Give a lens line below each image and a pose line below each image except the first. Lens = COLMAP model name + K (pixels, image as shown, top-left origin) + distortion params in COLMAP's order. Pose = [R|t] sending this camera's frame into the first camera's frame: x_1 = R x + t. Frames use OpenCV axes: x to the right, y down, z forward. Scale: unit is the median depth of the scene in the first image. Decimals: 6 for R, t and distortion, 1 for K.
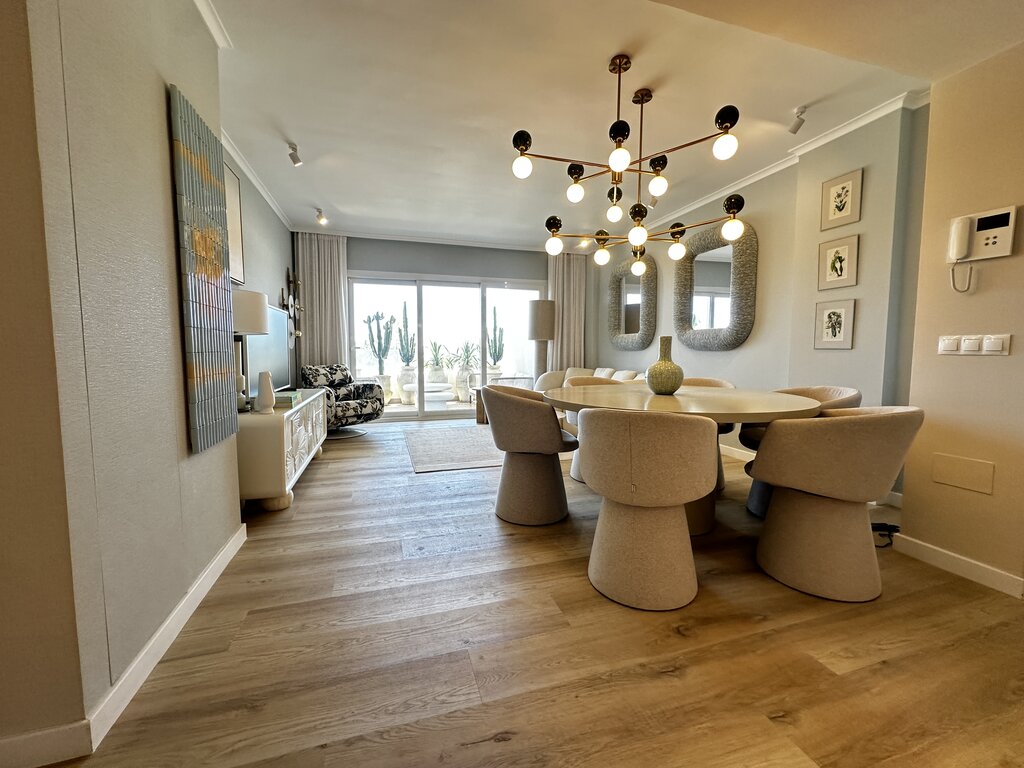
lens RADIAL K [[412.6, 0, 508.9], [0, 412.6, 381.4], [0, 0, 1]] dist [0.000363, 0.000143]
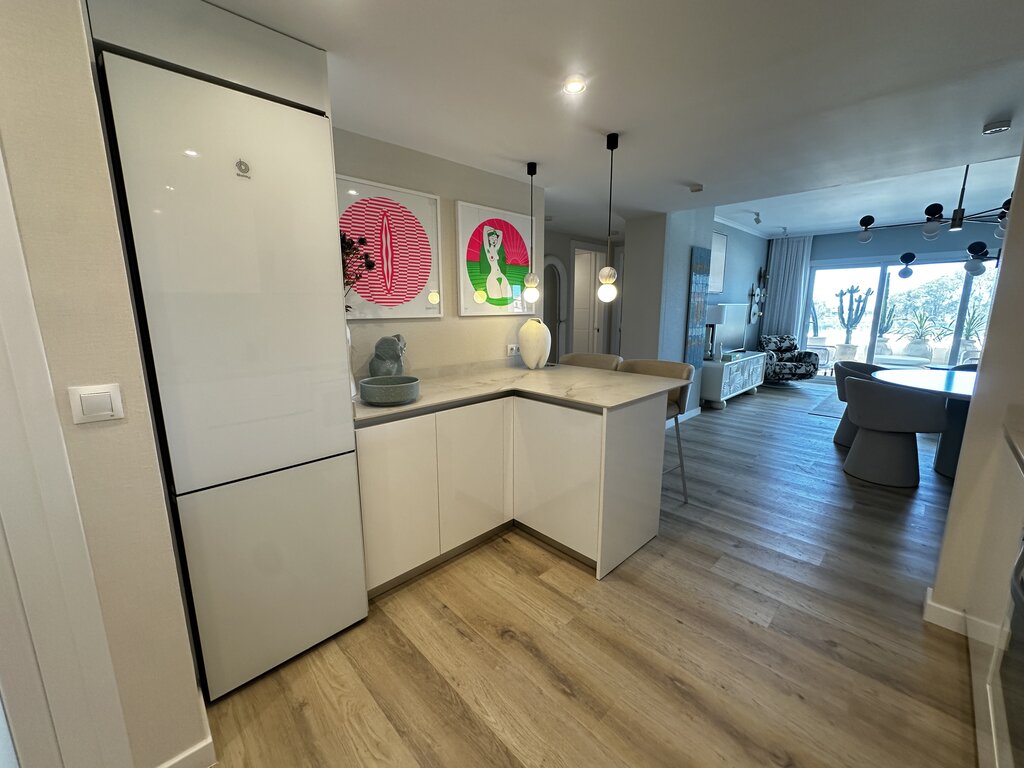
lens RADIAL K [[412.6, 0, 508.9], [0, 412.6, 381.4], [0, 0, 1]] dist [0.000363, 0.000143]
pose [[0.456525, 0.160022, -0.875202, 0.400994], [-0.062954, 0.987037, 0.147631, -0.035910], [0.887480, -0.012300, 0.460681, -0.470526]]
